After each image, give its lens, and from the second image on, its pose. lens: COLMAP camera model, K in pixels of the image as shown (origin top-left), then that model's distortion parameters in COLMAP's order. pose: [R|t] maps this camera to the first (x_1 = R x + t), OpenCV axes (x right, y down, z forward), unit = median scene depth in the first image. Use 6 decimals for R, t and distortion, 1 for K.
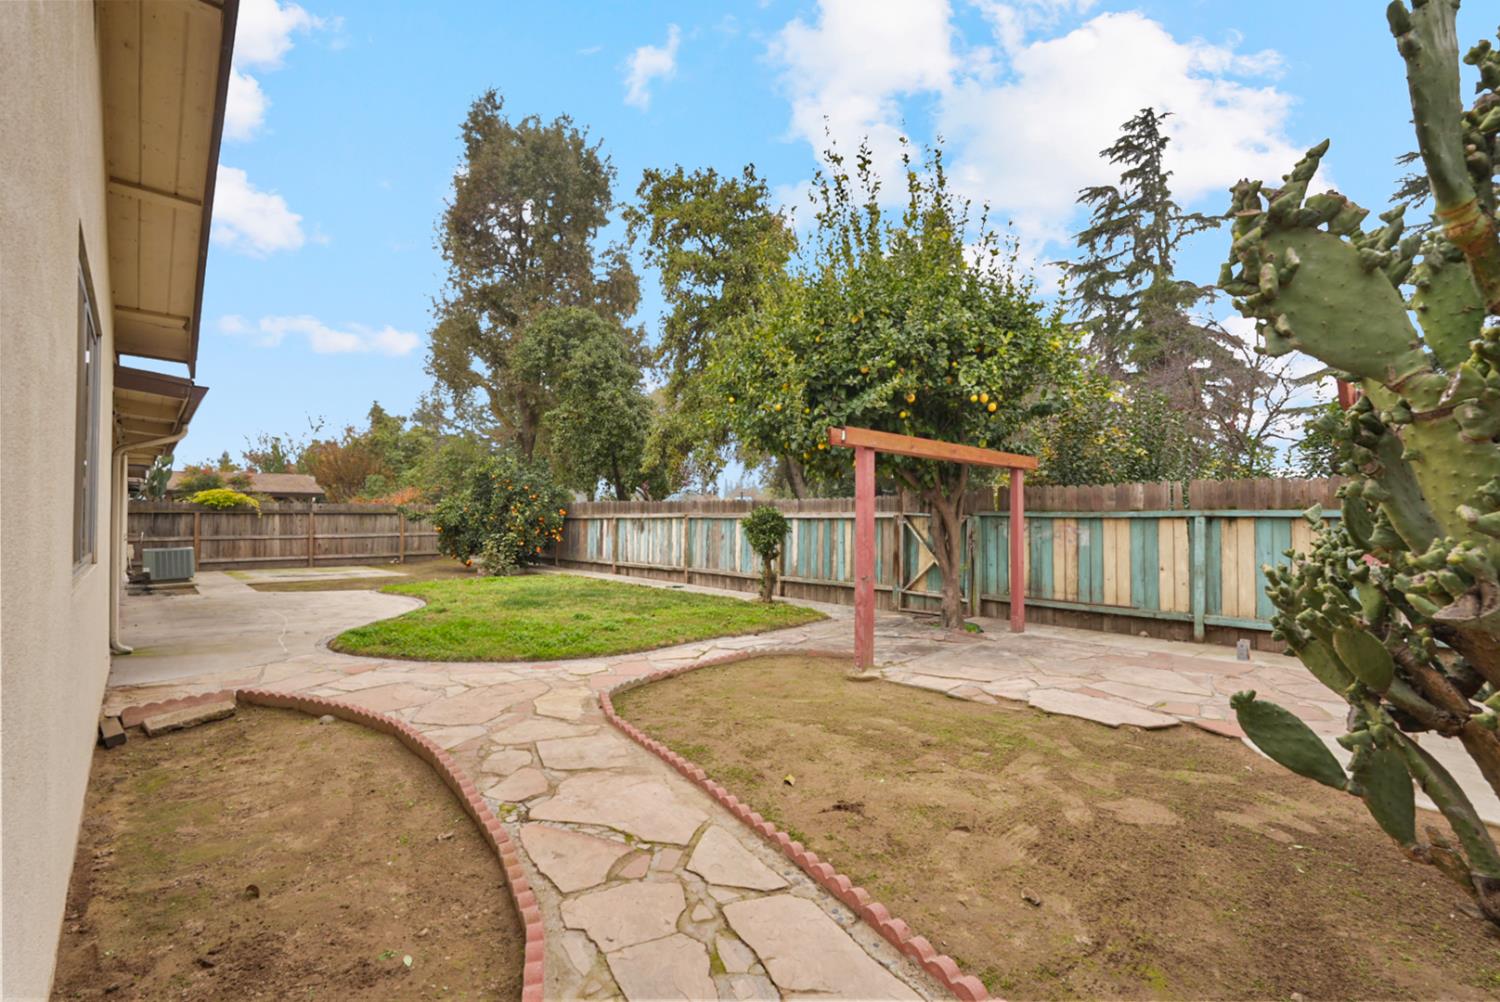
lens RADIAL K [[661.0, 0, 746.0], [0, 661.0, 509.2], [0, 0, 1]] dist [-0.015735, 0.009280]
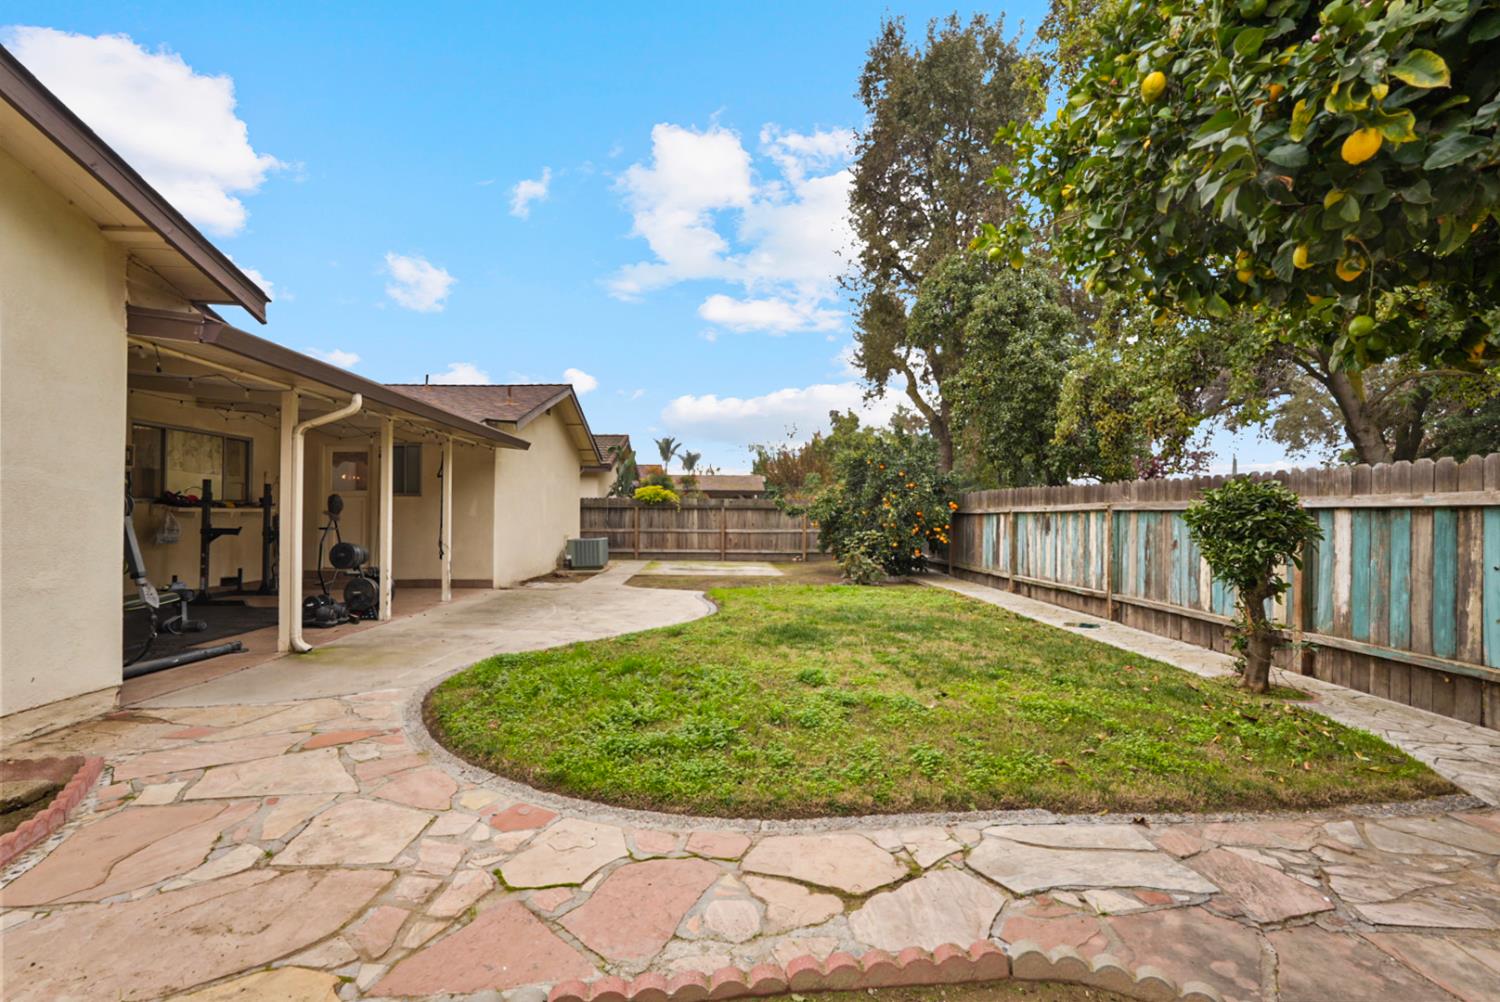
lens RADIAL K [[661.0, 0, 747.8], [0, 661.0, 502.1], [0, 0, 1]] dist [-0.015735, 0.009280]
pose [[0.761619, -0.008143, -0.647974, 0.042325], [0.000366, 0.999926, -0.012135, 0.011268], [0.648025, 0.009005, 0.761566, 0.299367]]
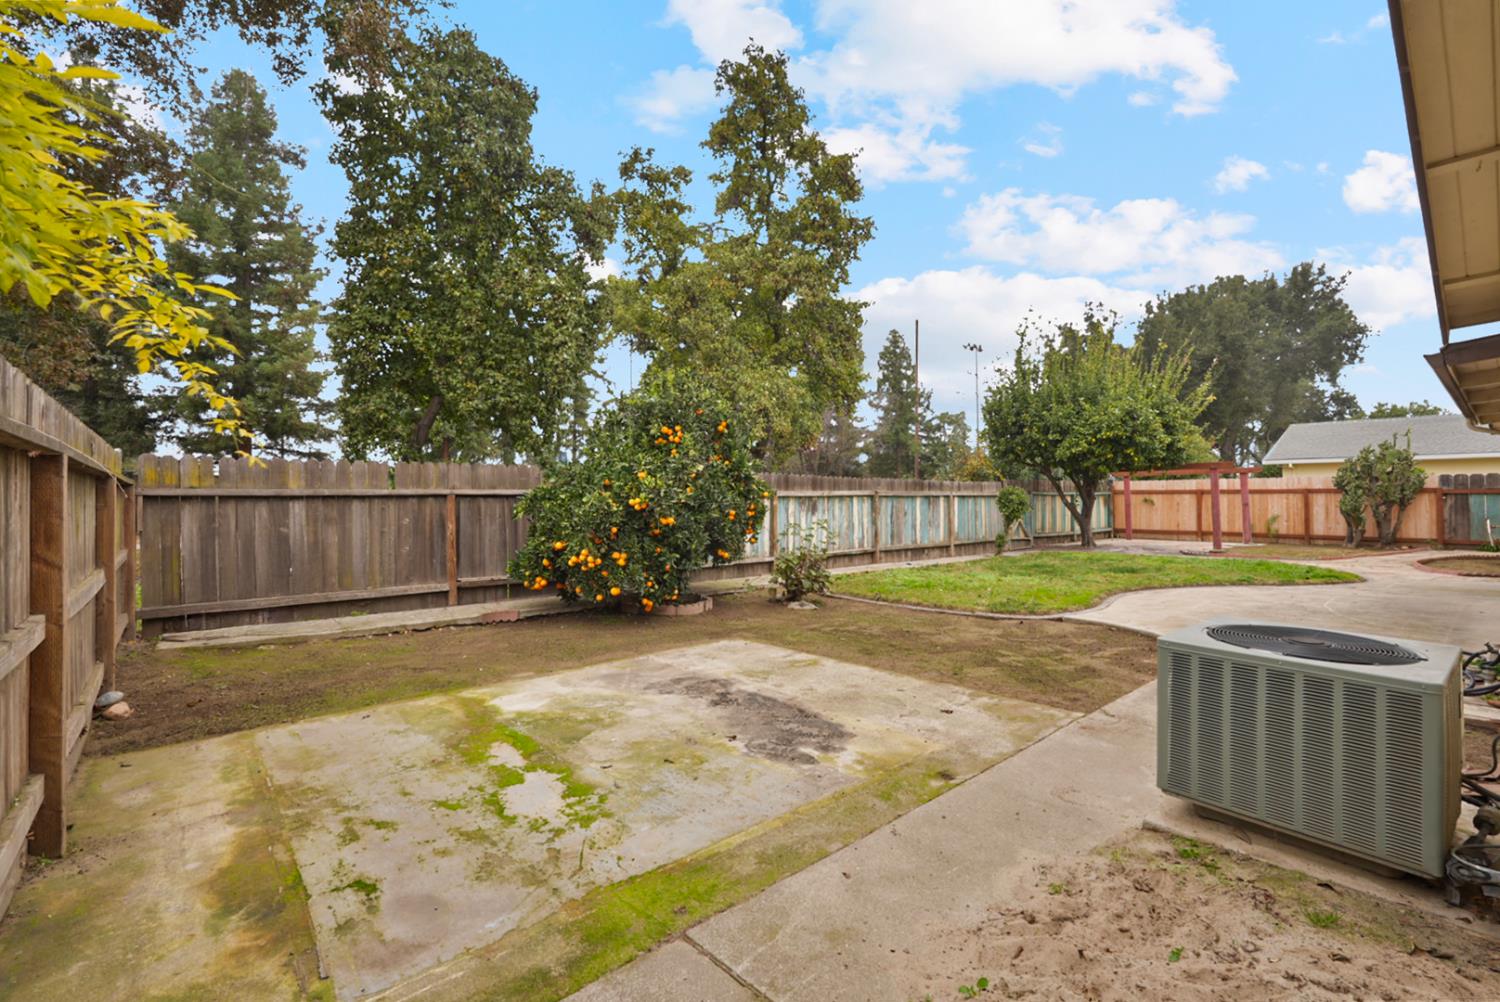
lens RADIAL K [[661.0, 0, 760.8], [0, 661.0, 497.0], [0, 0, 1]] dist [-0.015735, 0.009280]
pose [[0.027172, 0.004622, 0.999620, -0.967483], [-0.006474, 0.999969, -0.004448, 0.017915], [-0.999610, -0.006351, 0.027202, 1.035107]]
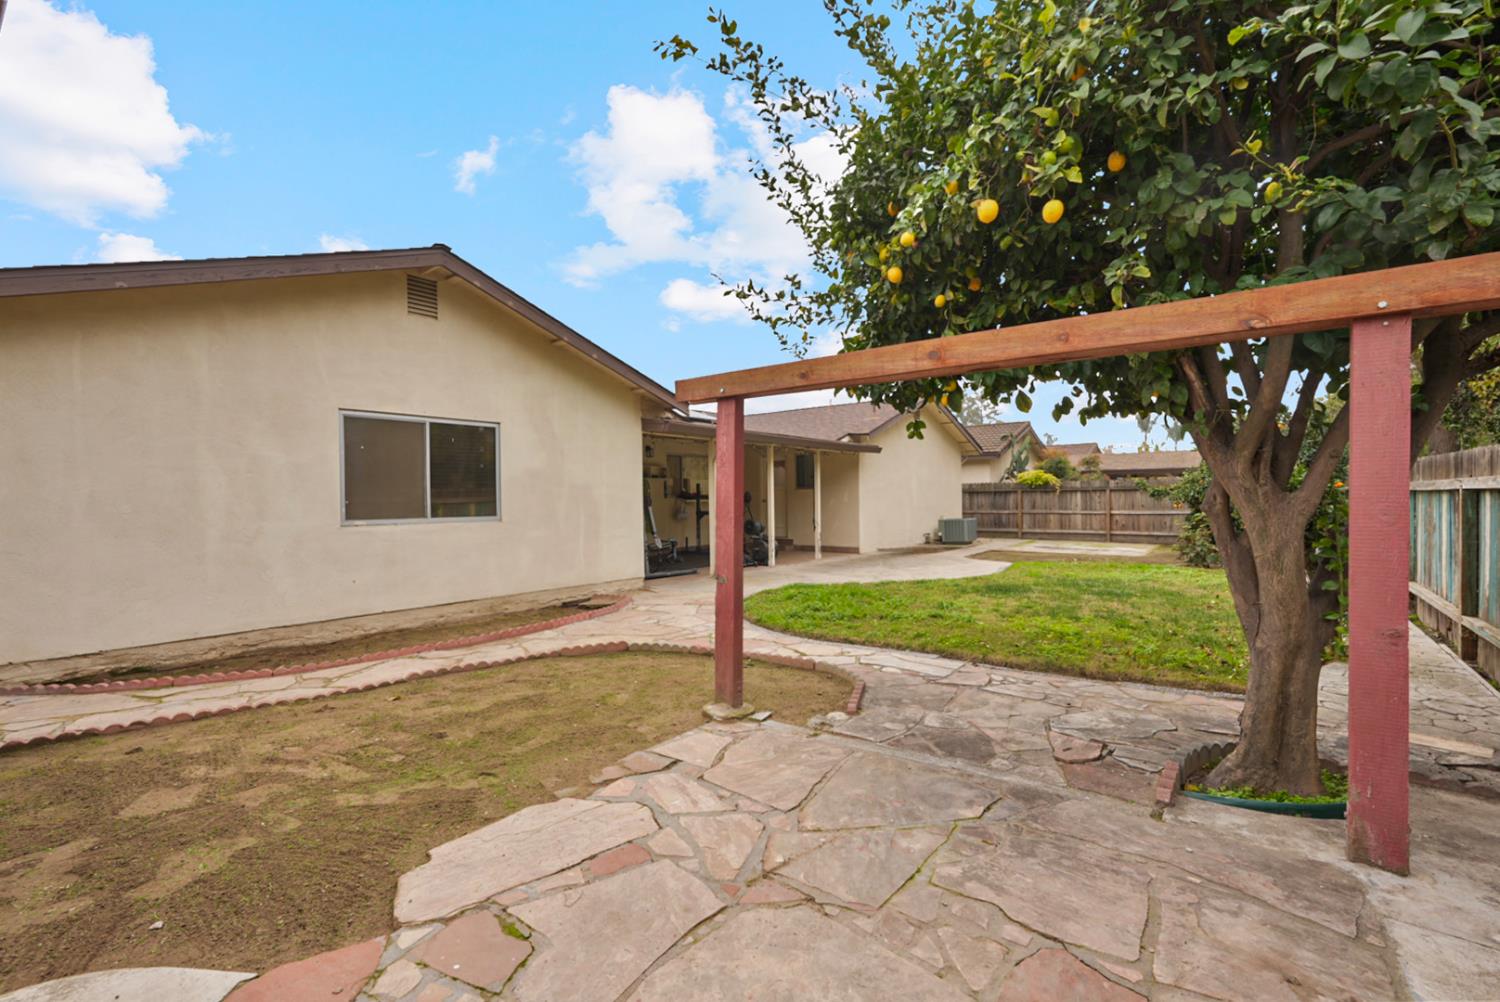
lens RADIAL K [[661.0, 0, 737.4], [0, 661.0, 502.3], [0, 0, 1]] dist [-0.015735, 0.009280]
pose [[0.155963, 0.005315, -0.987749, 0.328195], [0.022250, 0.999713, 0.008893, 0.004772], [0.987512, -0.023364, 0.155800, 0.329338]]
